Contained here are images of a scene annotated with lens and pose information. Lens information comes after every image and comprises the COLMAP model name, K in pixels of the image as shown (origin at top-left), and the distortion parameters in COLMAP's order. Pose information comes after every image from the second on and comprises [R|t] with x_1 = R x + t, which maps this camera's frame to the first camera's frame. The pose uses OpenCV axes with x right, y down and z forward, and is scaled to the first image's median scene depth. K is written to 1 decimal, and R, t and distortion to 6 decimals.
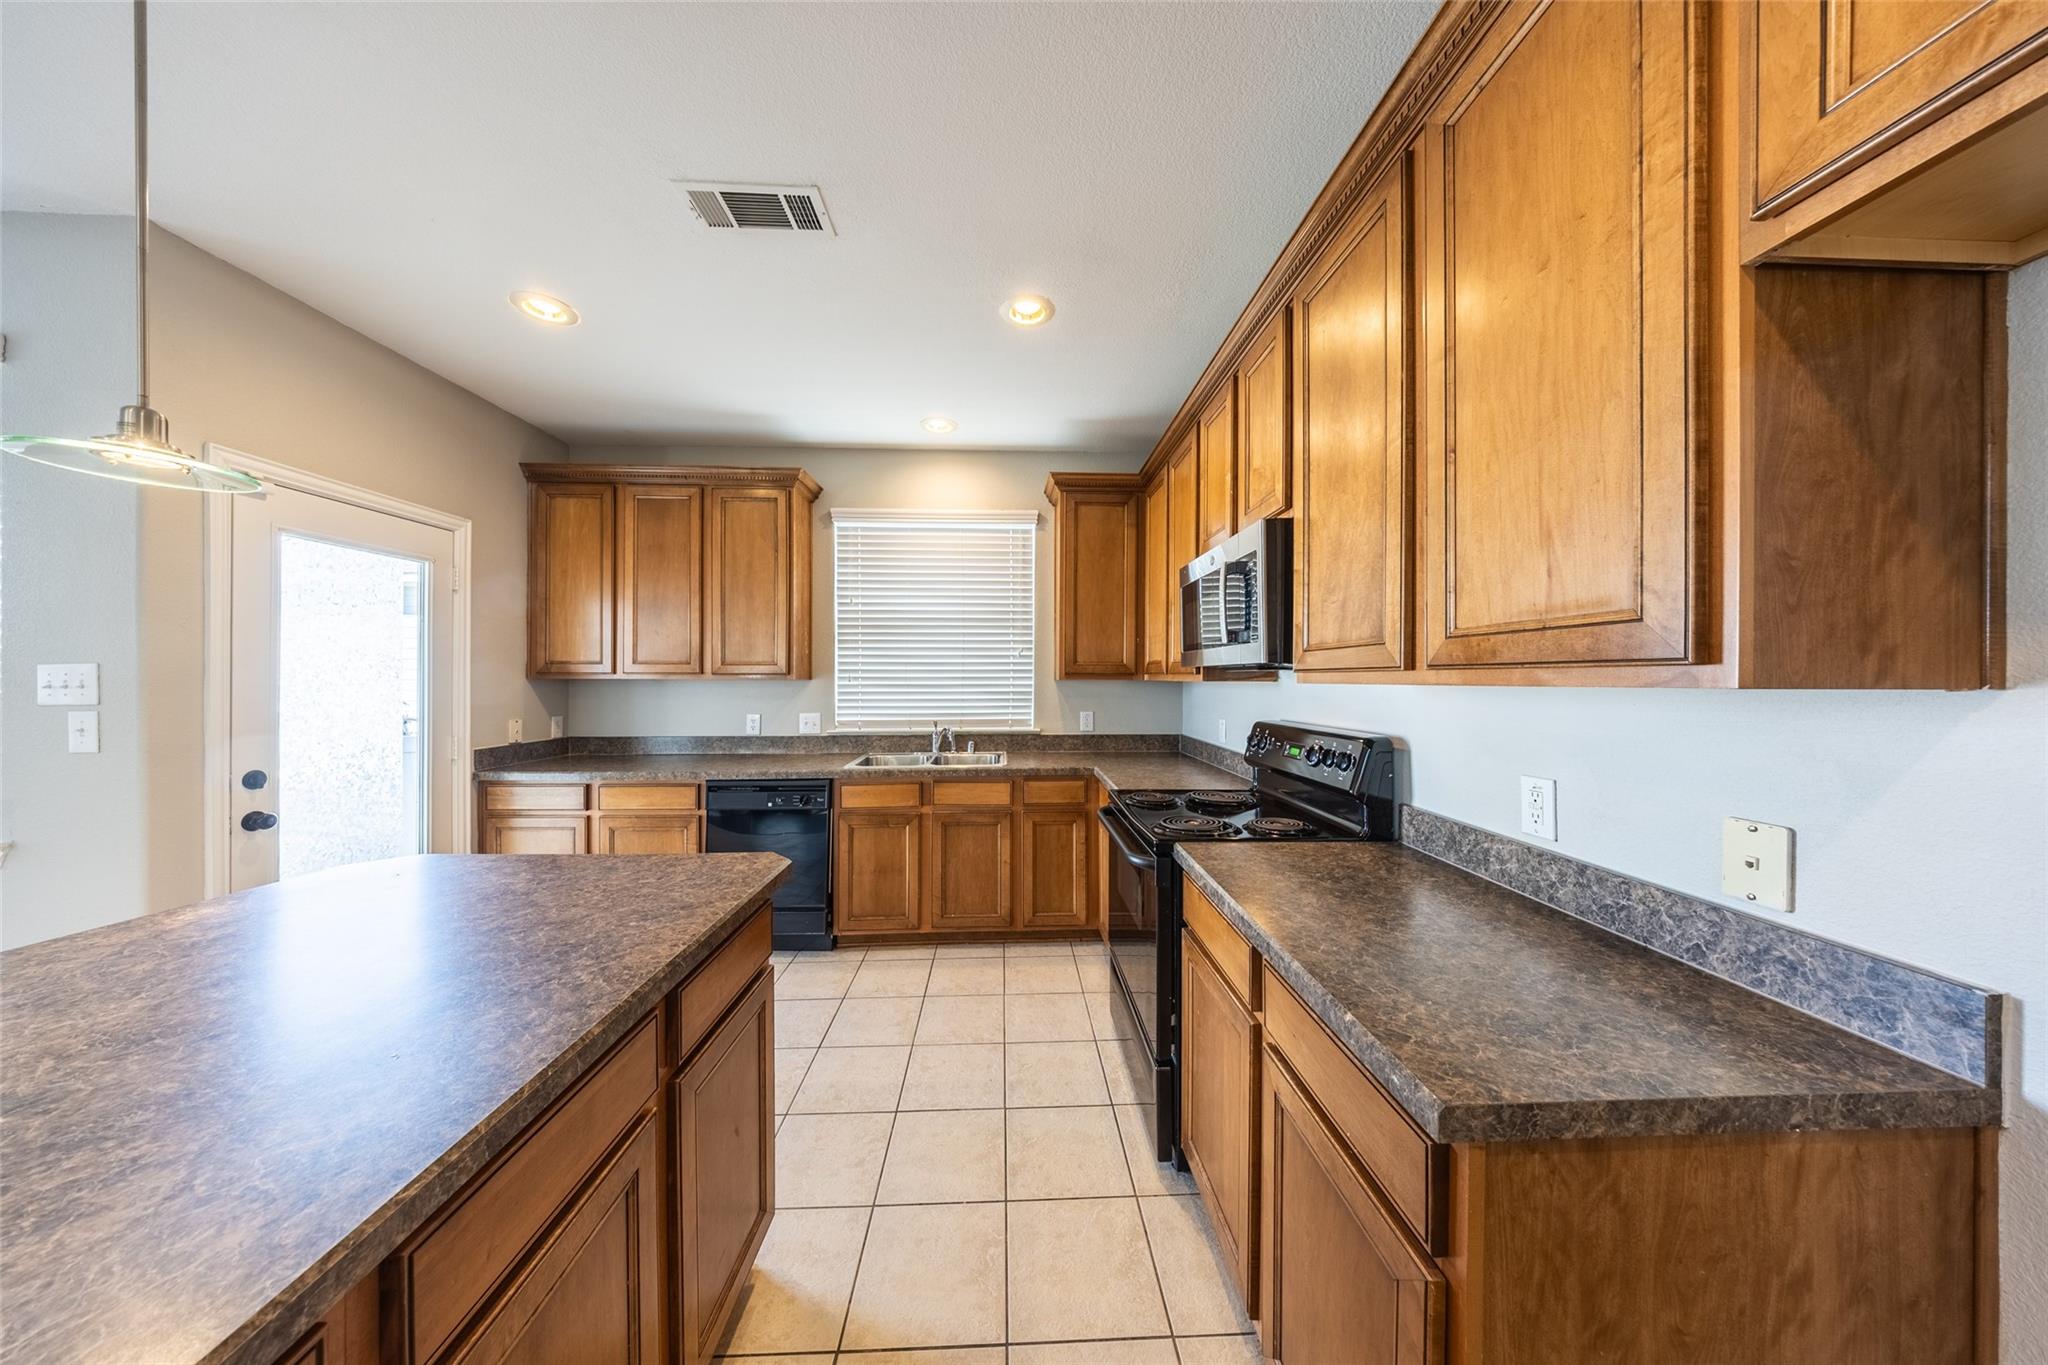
lens RADIAL K [[594.0, 0, 1033.7], [0, 594.0, 679.7], [0, 0, 1]] dist [-0.003814, -0.000029]
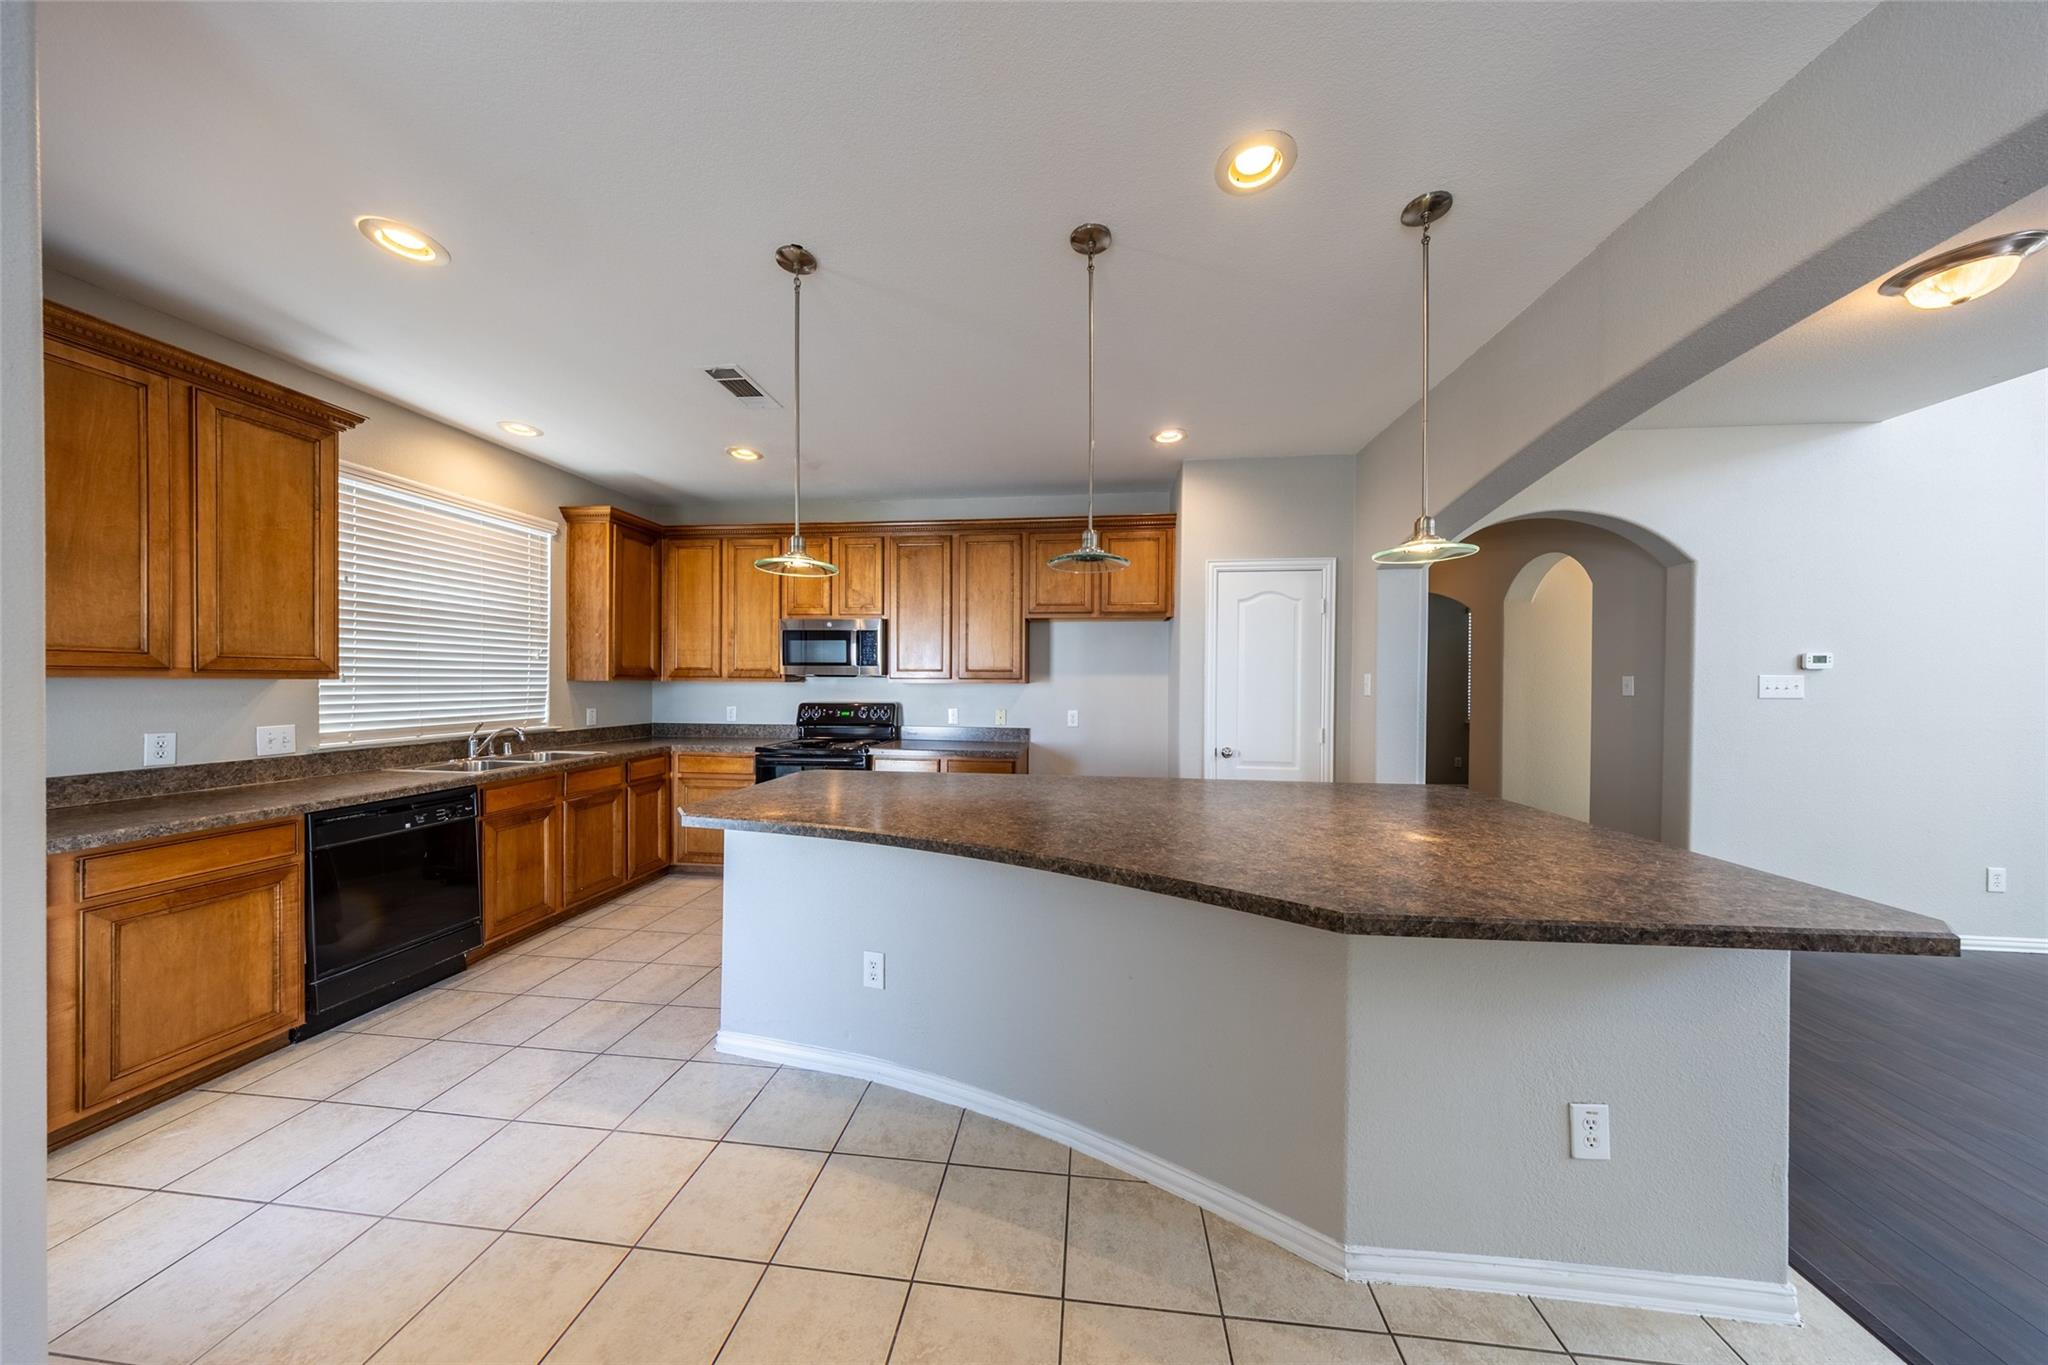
lens RADIAL K [[609.4, 0, 1032.0], [0, 609.4, 688.6], [0, 0, 1]] dist [-0.004886, 0.000020]
pose [[0.138074, -0.010479, 0.990366, -1.152829], [-0.002499, 0.999937, 0.010929, 0.000709], [-0.990419, -0.003984, 0.138039, -0.010286]]
